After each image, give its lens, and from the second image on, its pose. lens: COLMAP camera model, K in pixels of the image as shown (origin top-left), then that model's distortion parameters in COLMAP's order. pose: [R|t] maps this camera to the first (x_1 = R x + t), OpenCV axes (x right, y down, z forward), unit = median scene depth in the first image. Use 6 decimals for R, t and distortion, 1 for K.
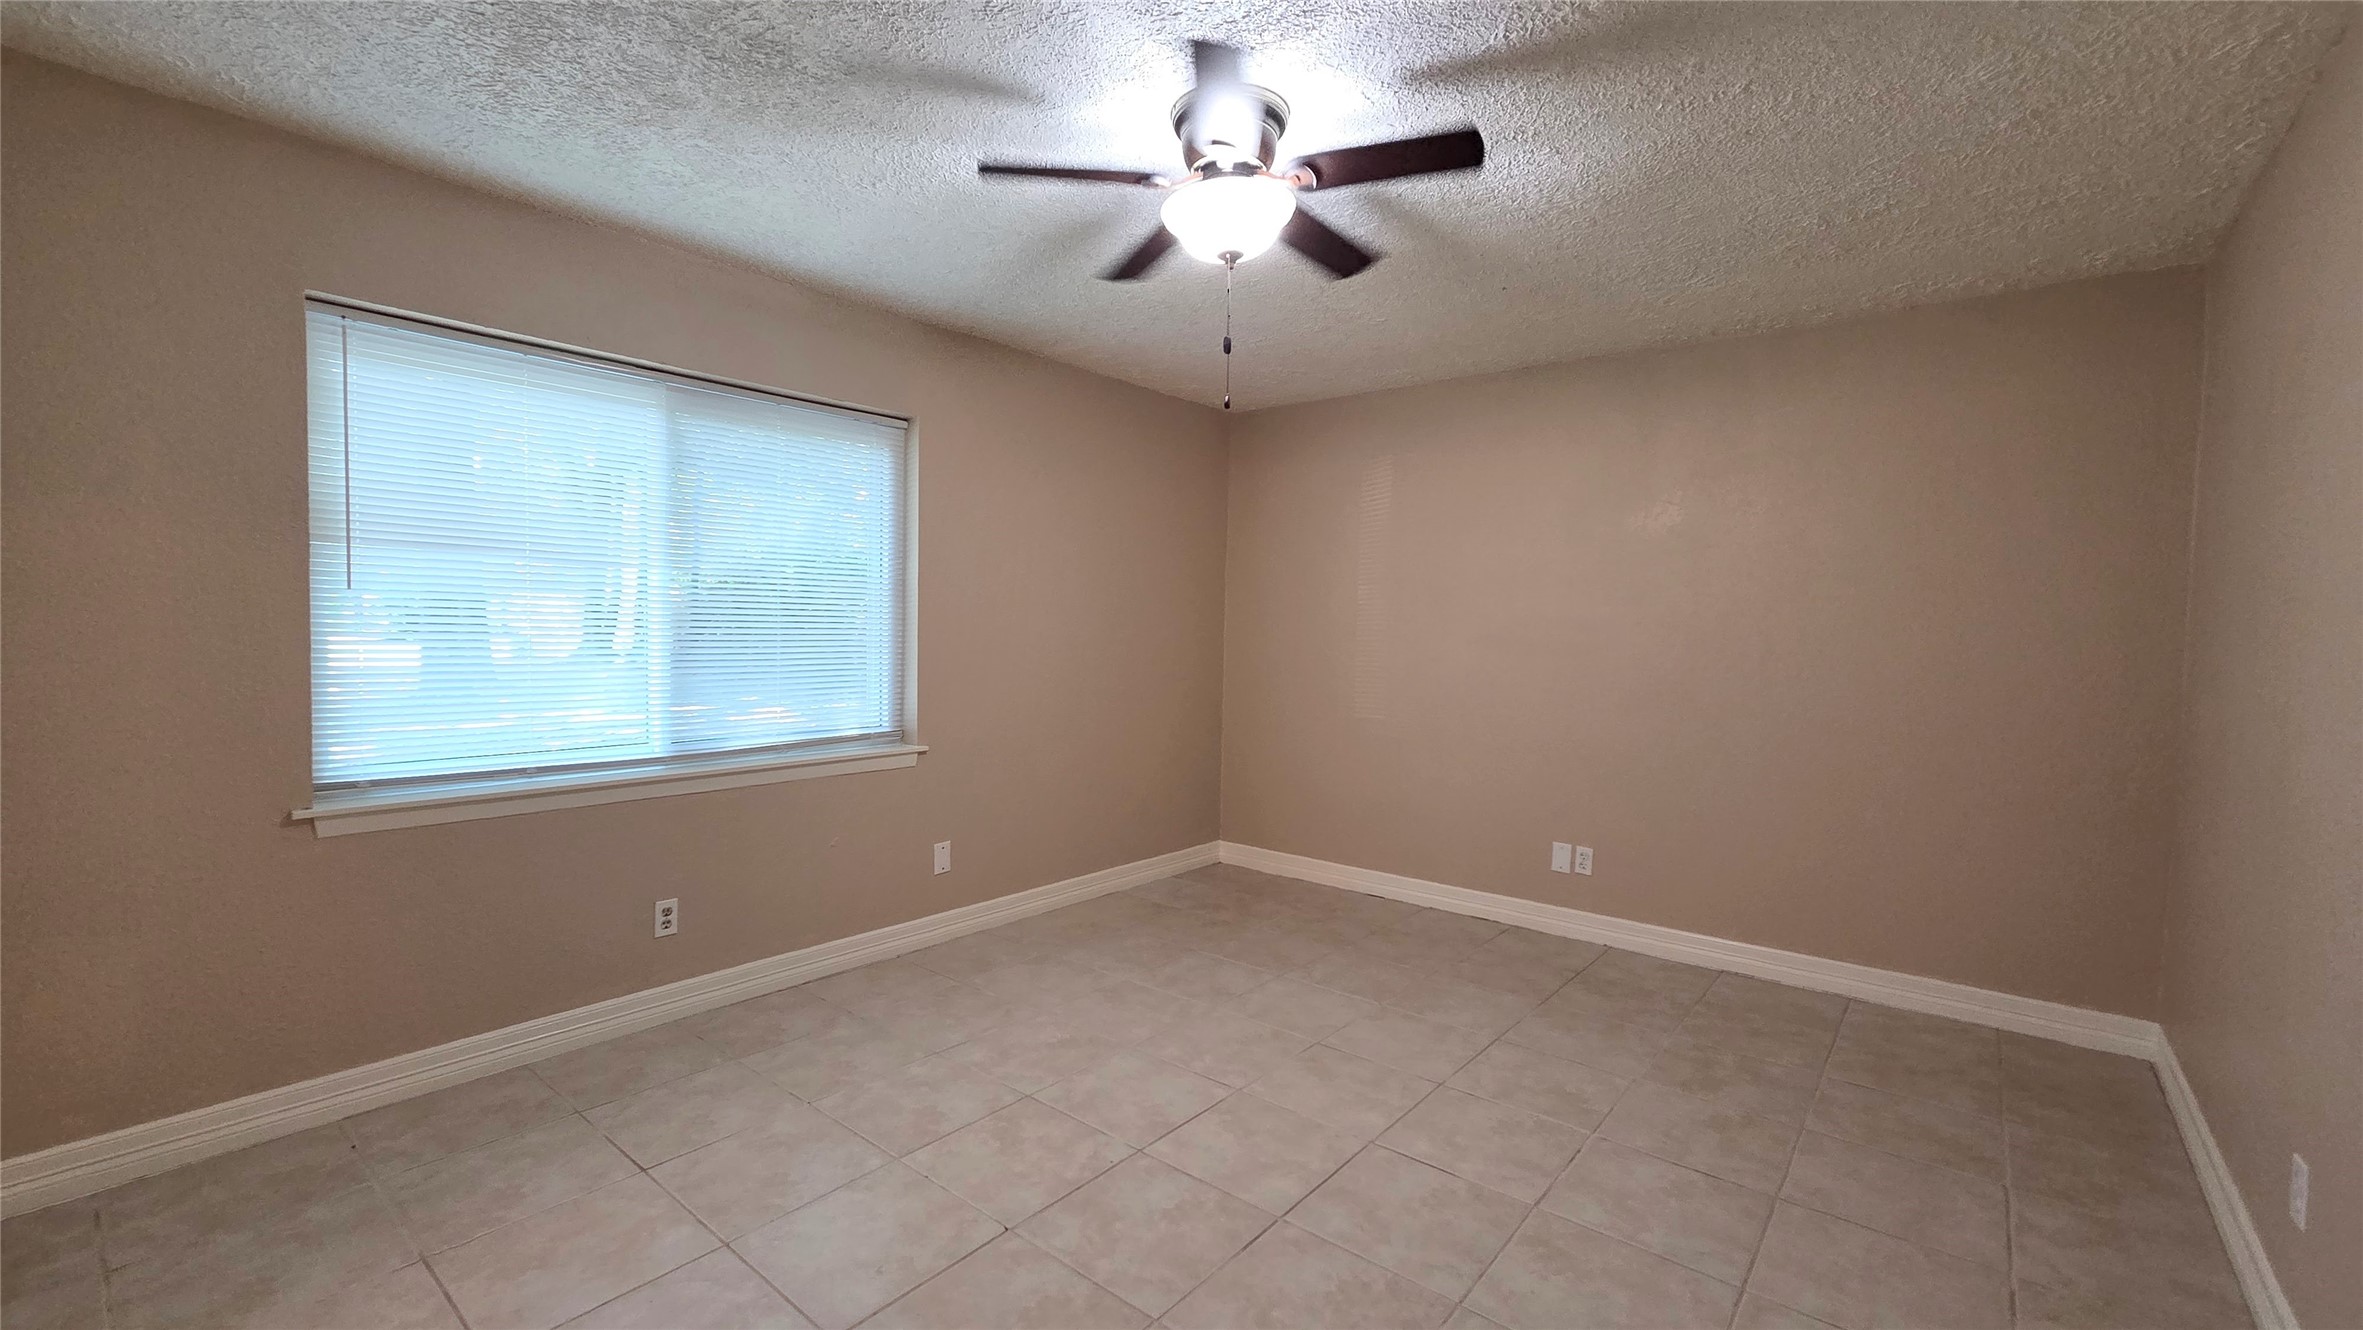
lens RADIAL K [[965.1, 0, 1185.8], [0, 965.1, 664.6], [0, 0, 1]] dist [0.002589, 0.000350]
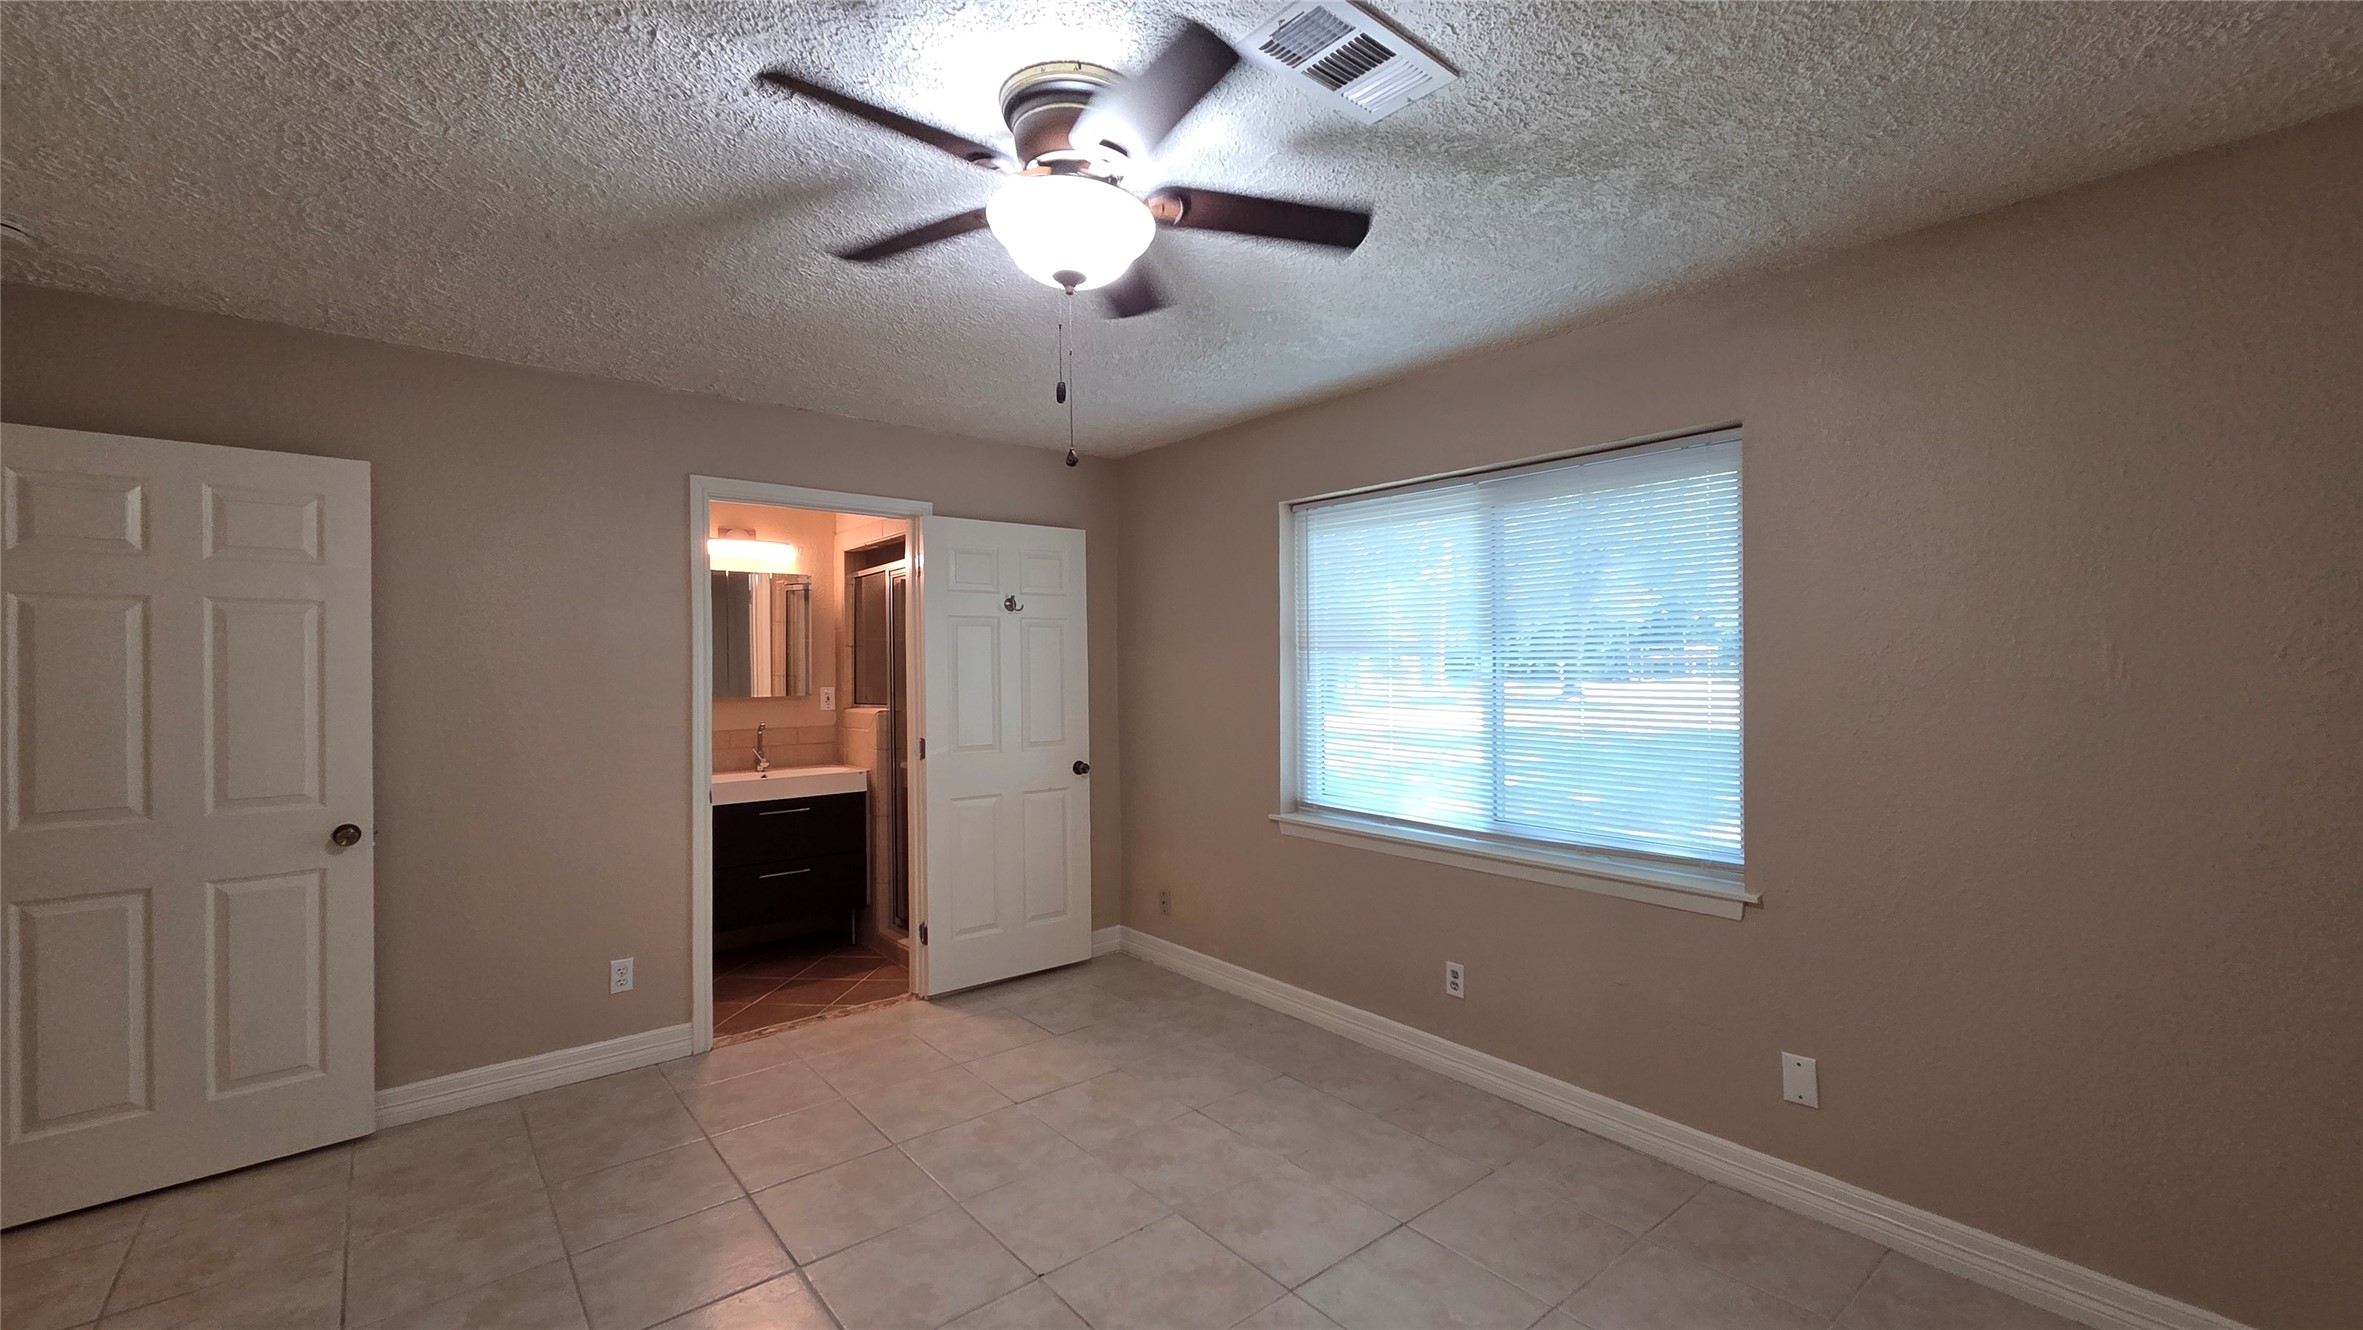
lens RADIAL K [[965.1, 0, 1190.6], [0, 965.1, 661.2], [0, 0, 1]] dist [0.002589, 0.000350]
pose [[-0.188246, -0.014973, -0.982008, 0.661430], [-0.037074, 0.999279, -0.008130, -0.083351], [0.981422, 0.034877, -0.188666, 1.027954]]
